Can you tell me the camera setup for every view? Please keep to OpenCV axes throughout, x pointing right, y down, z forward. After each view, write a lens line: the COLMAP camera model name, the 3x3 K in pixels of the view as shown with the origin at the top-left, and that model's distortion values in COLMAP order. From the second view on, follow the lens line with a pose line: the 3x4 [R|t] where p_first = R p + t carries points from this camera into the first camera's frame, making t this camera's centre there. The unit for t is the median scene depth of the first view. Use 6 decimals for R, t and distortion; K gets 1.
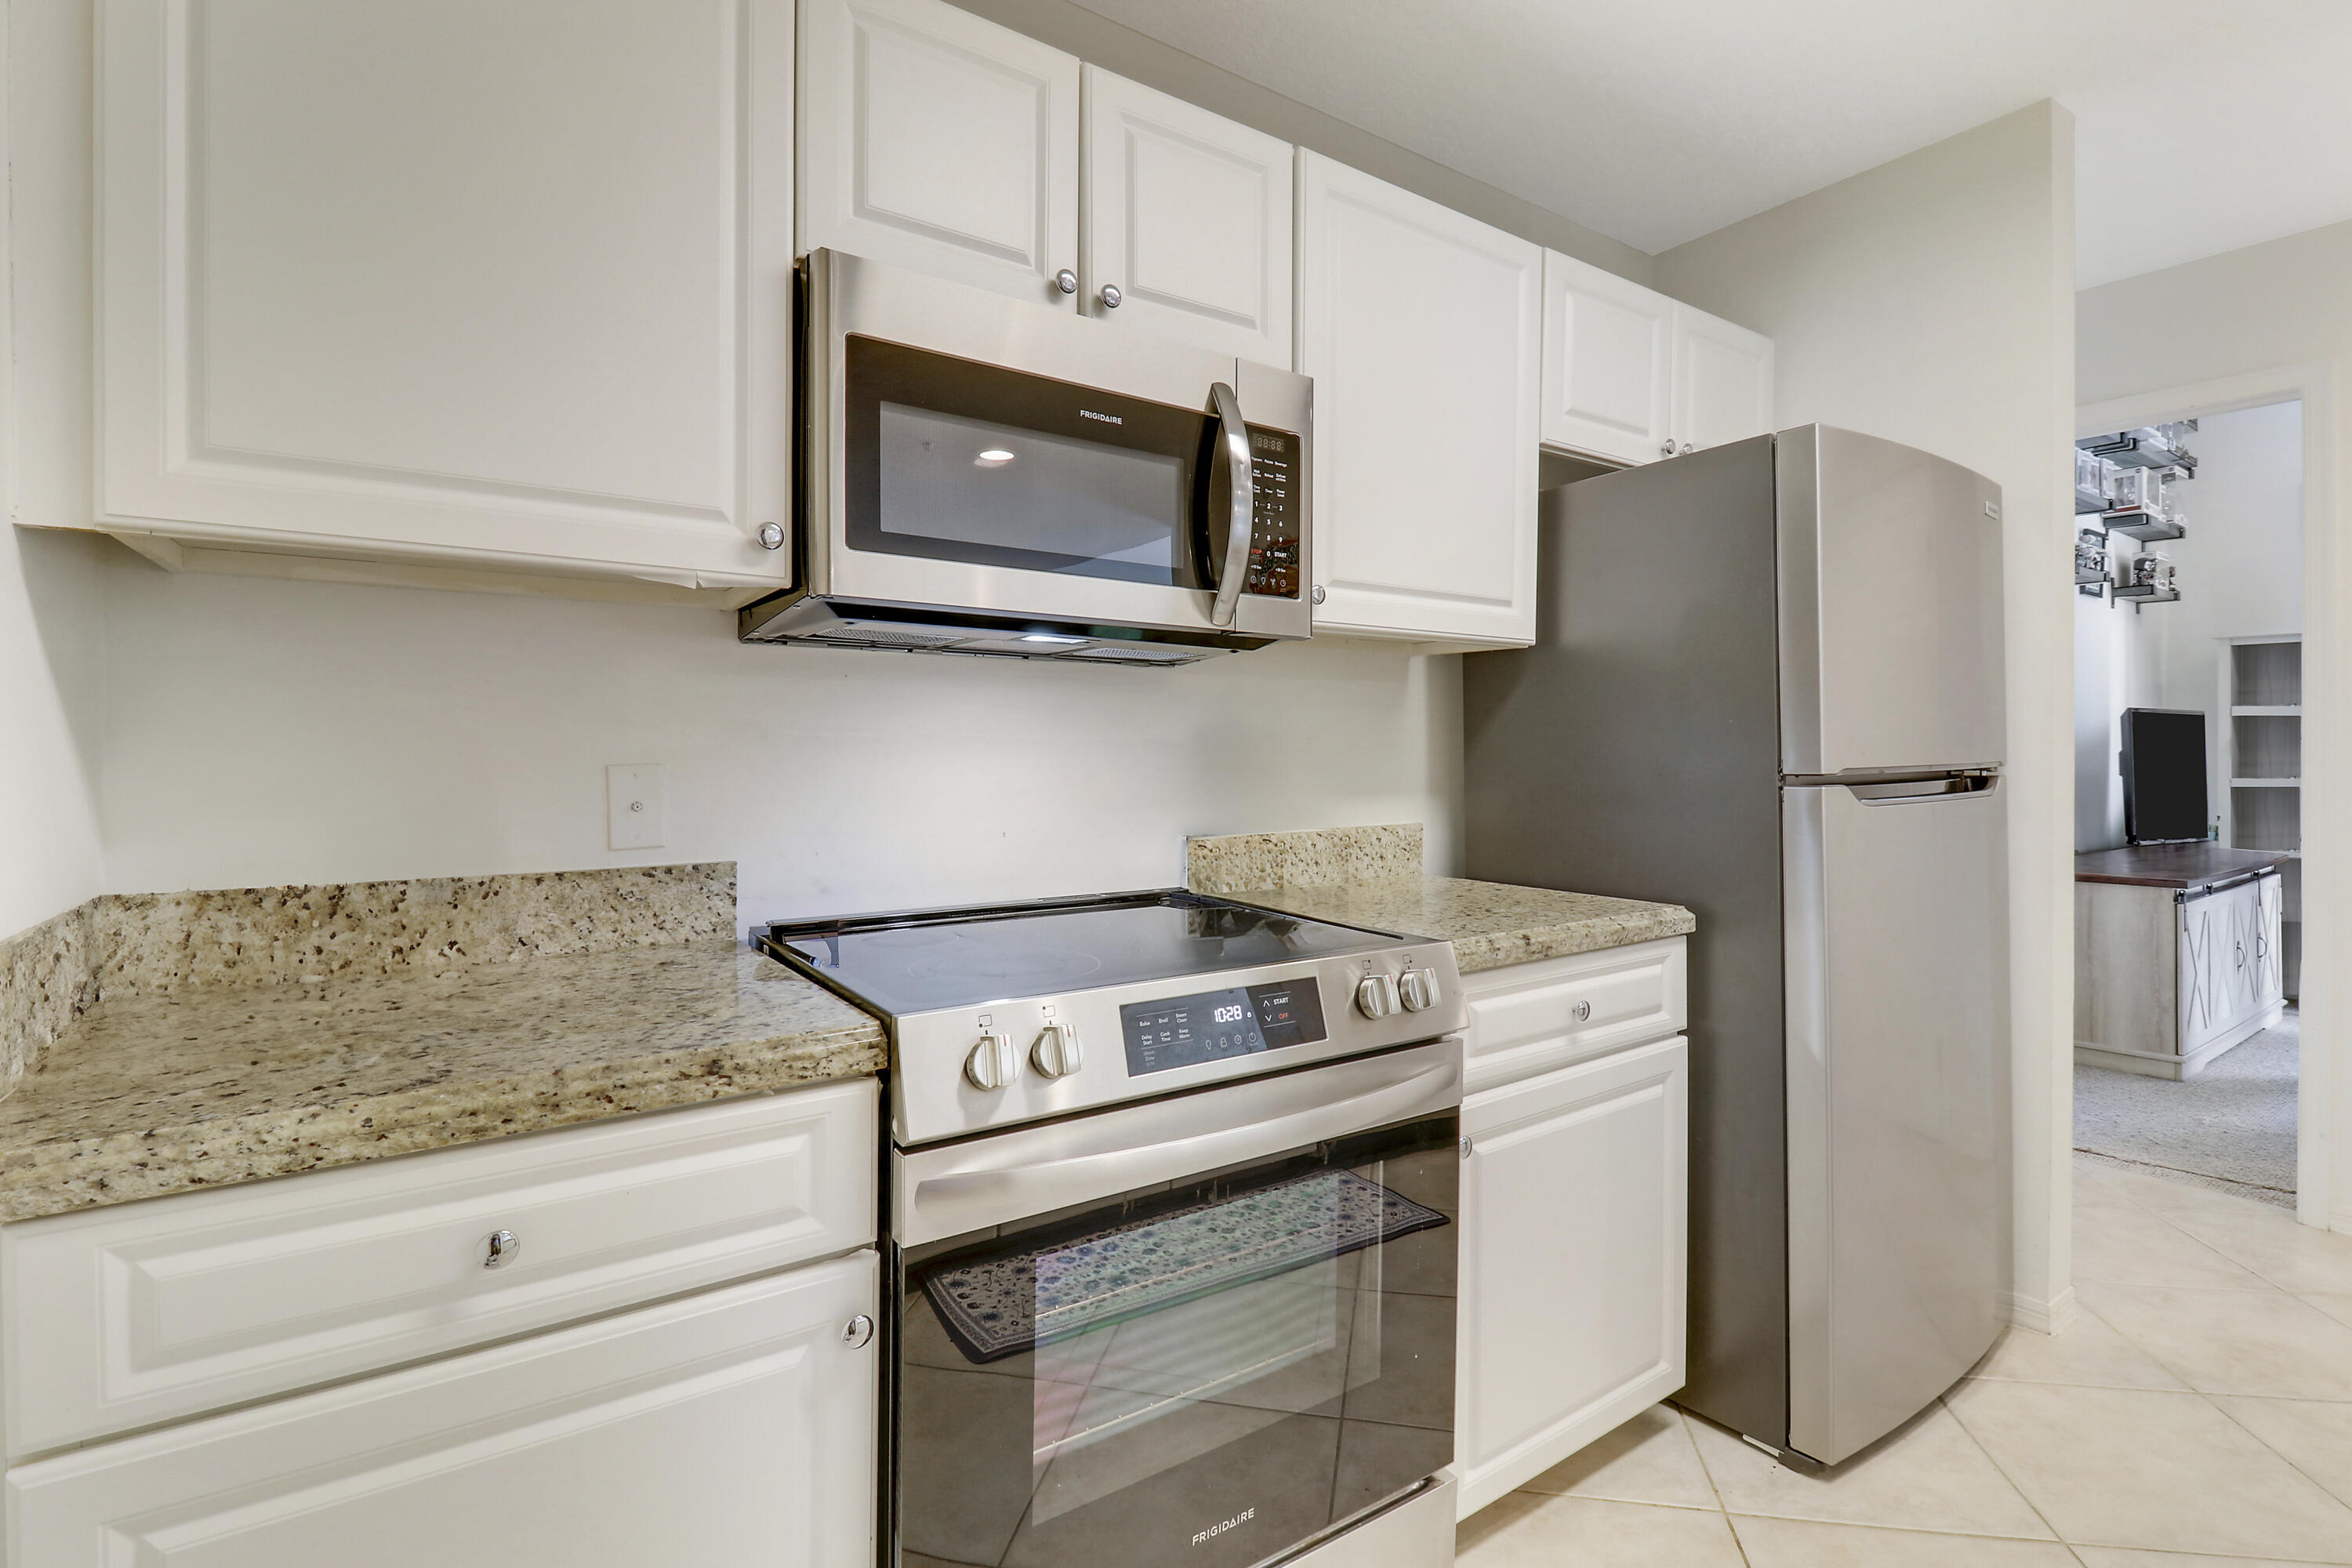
lens RADIAL K [[1094.5, 0, 1161.9], [0, 1094.5, 771.8], [0, 0, 1]] dist [0.001716, -0.008534]
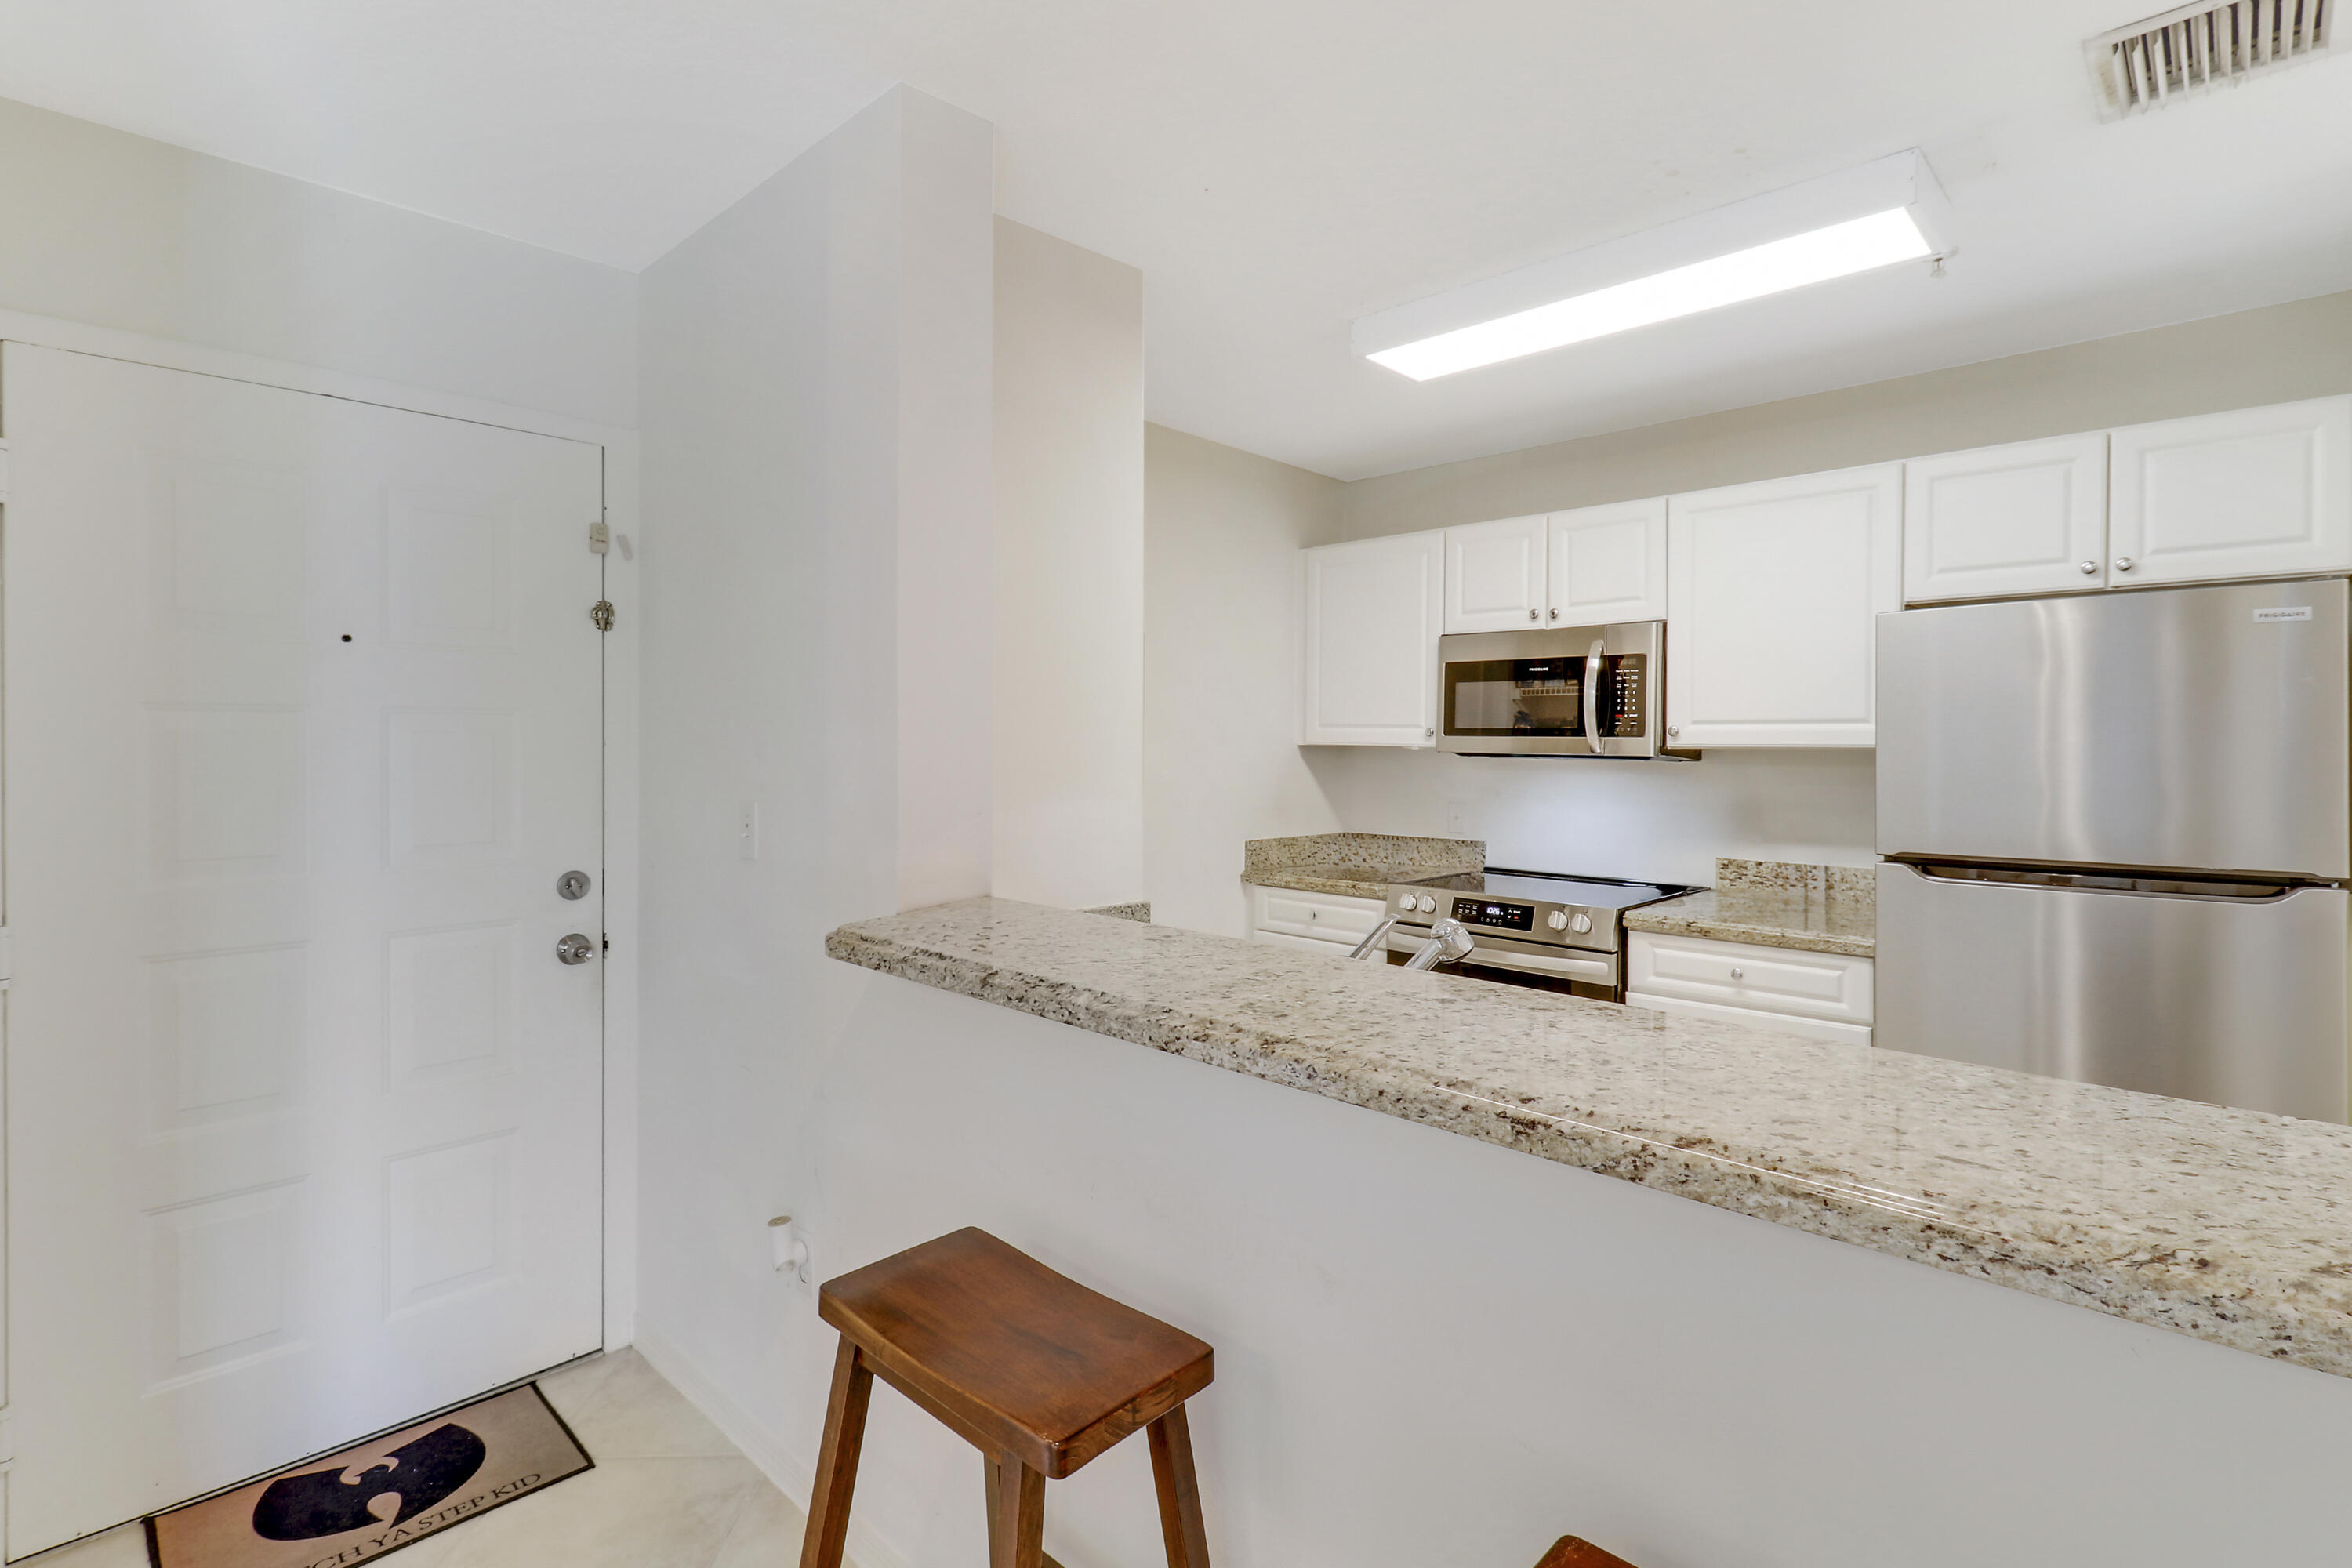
lens RADIAL K [[1094.5, 0, 1206.6], [0, 1094.5, 740.1], [0, 0, 1]] dist [0.001716, -0.008534]
pose [[0.214000, 0.000338, -0.976834, 2.482800], [-0.020584, 0.999779, -0.004163, -0.166724], [0.976617, 0.020998, 0.213960, -0.257927]]
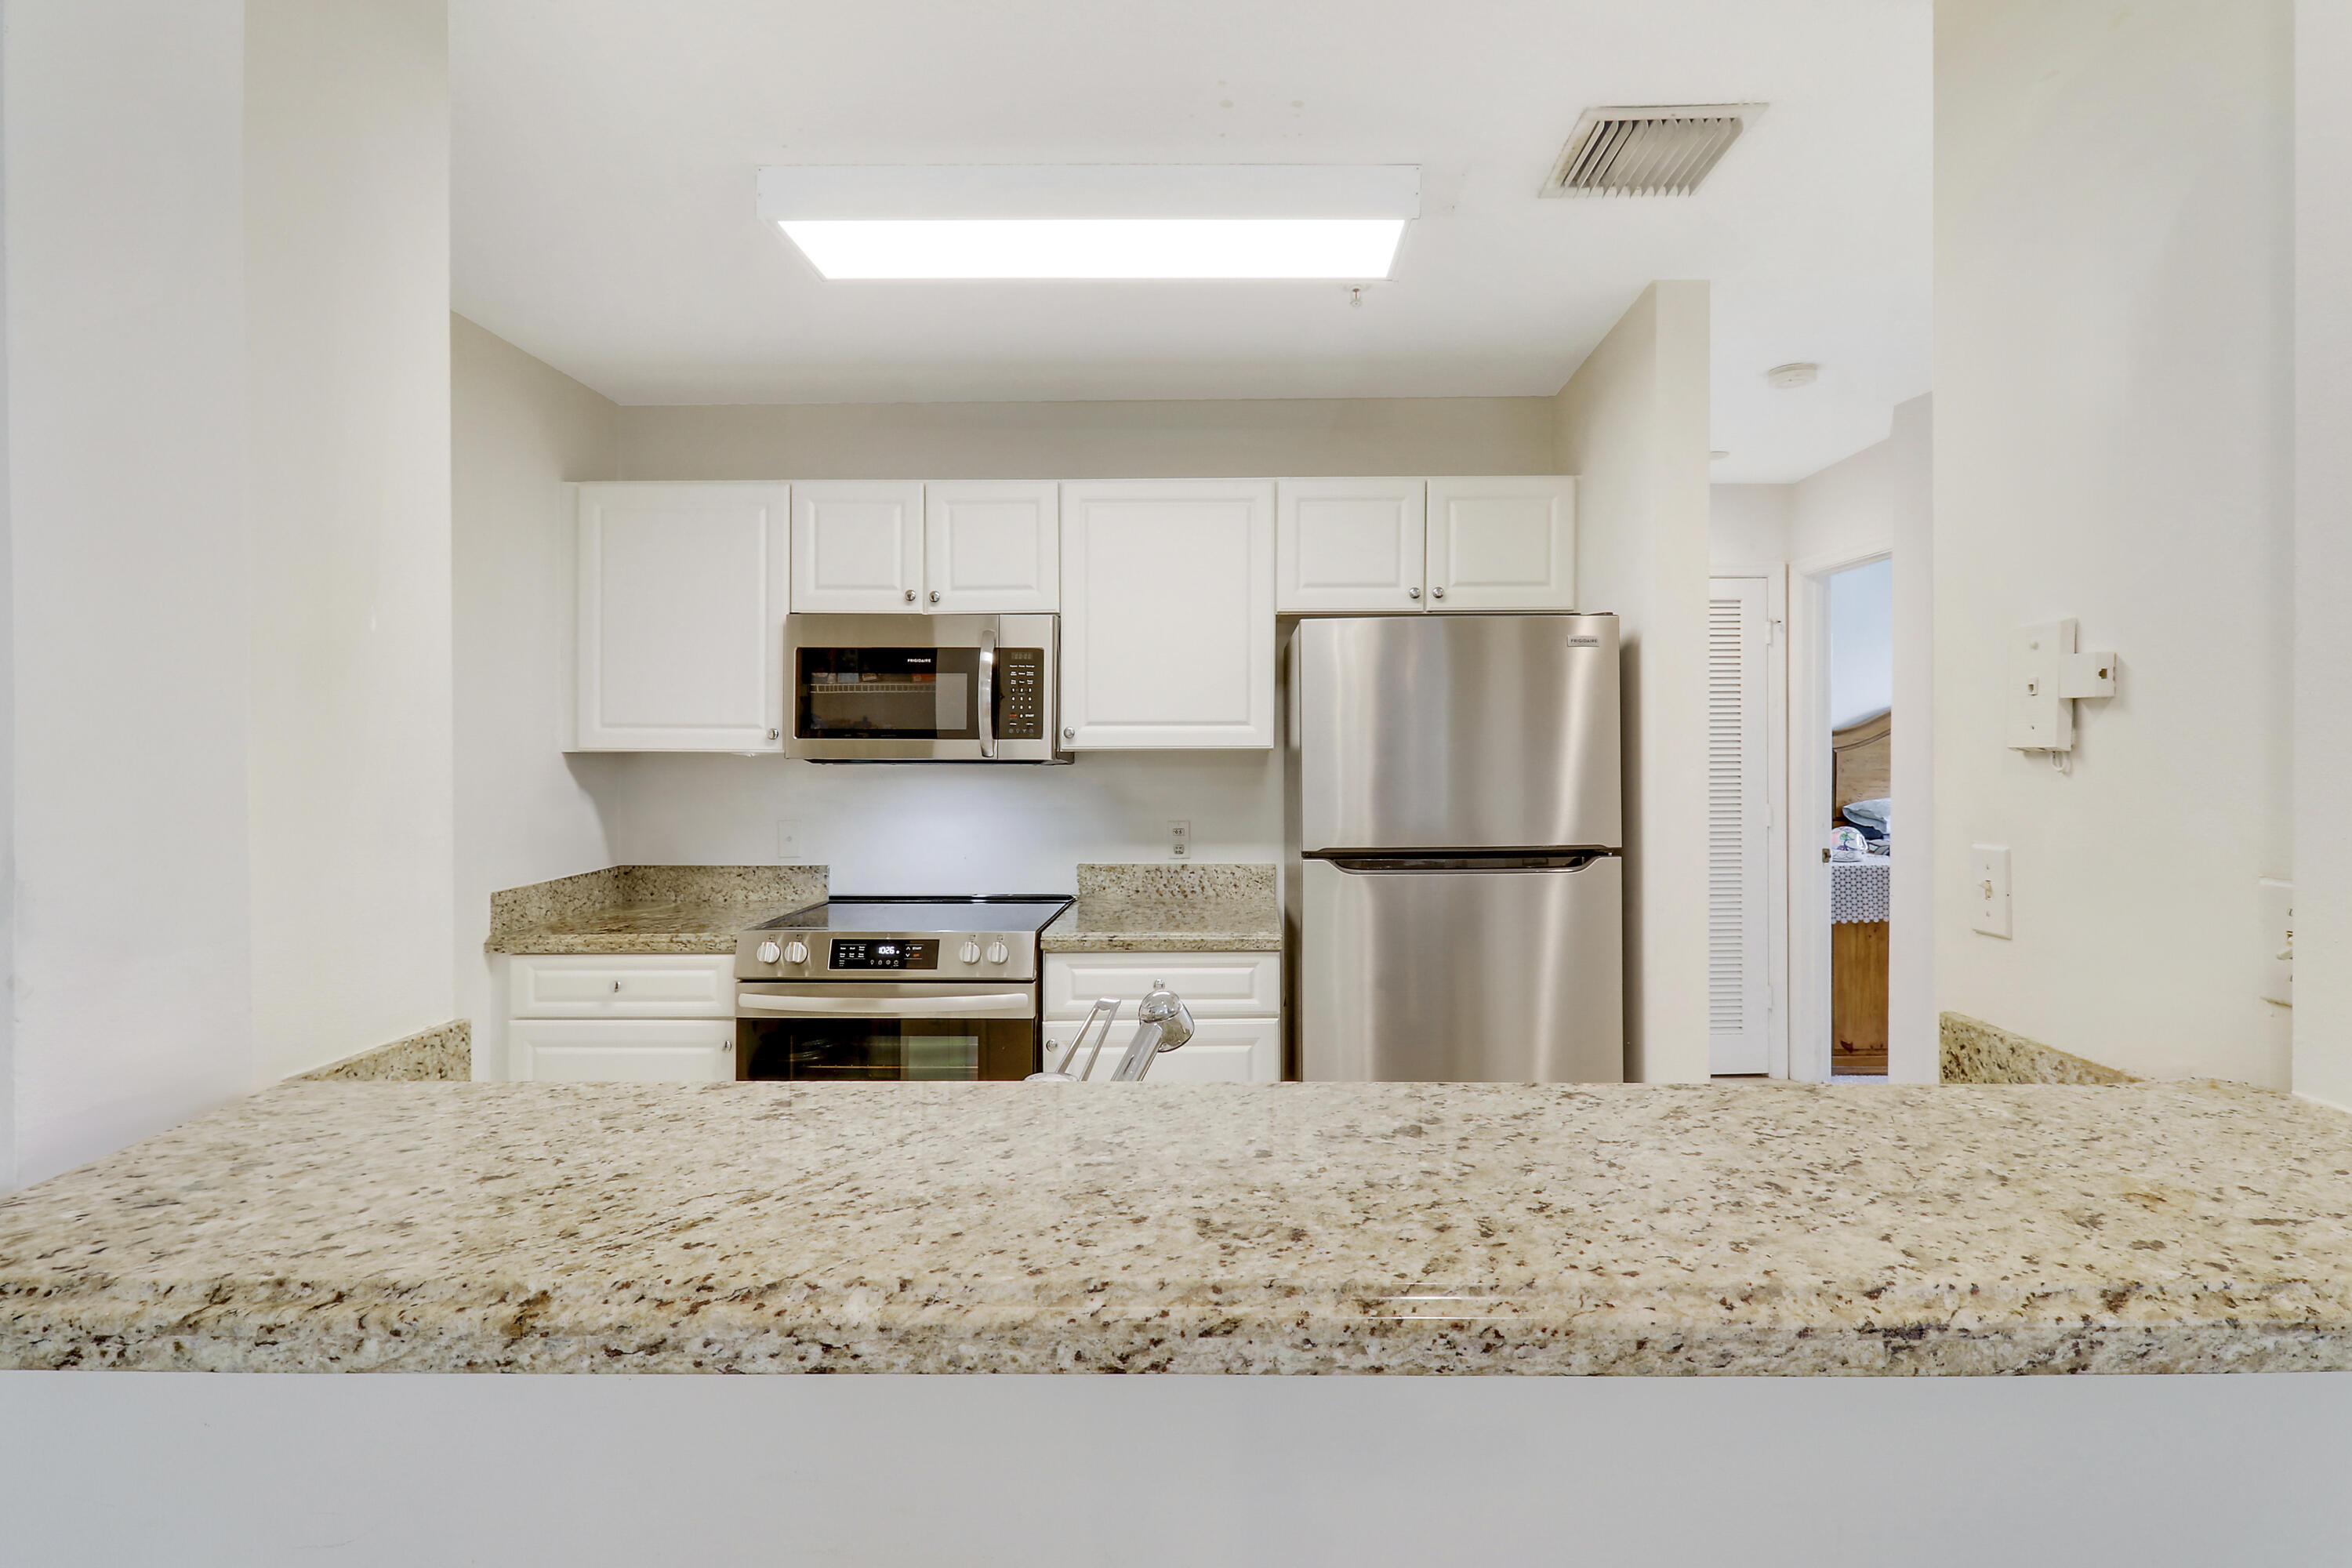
lens RADIAL K [[1094.5, 0, 1148.1], [0, 1094.5, 747.9], [0, 0, 1]] dist [0.001716, -0.008534]
pose [[0.818686, 0.000544, -0.574242, 1.720435], [-0.007521, 0.999924, -0.009774, -0.166316], [0.574193, 0.012321, 0.818627, -0.502832]]
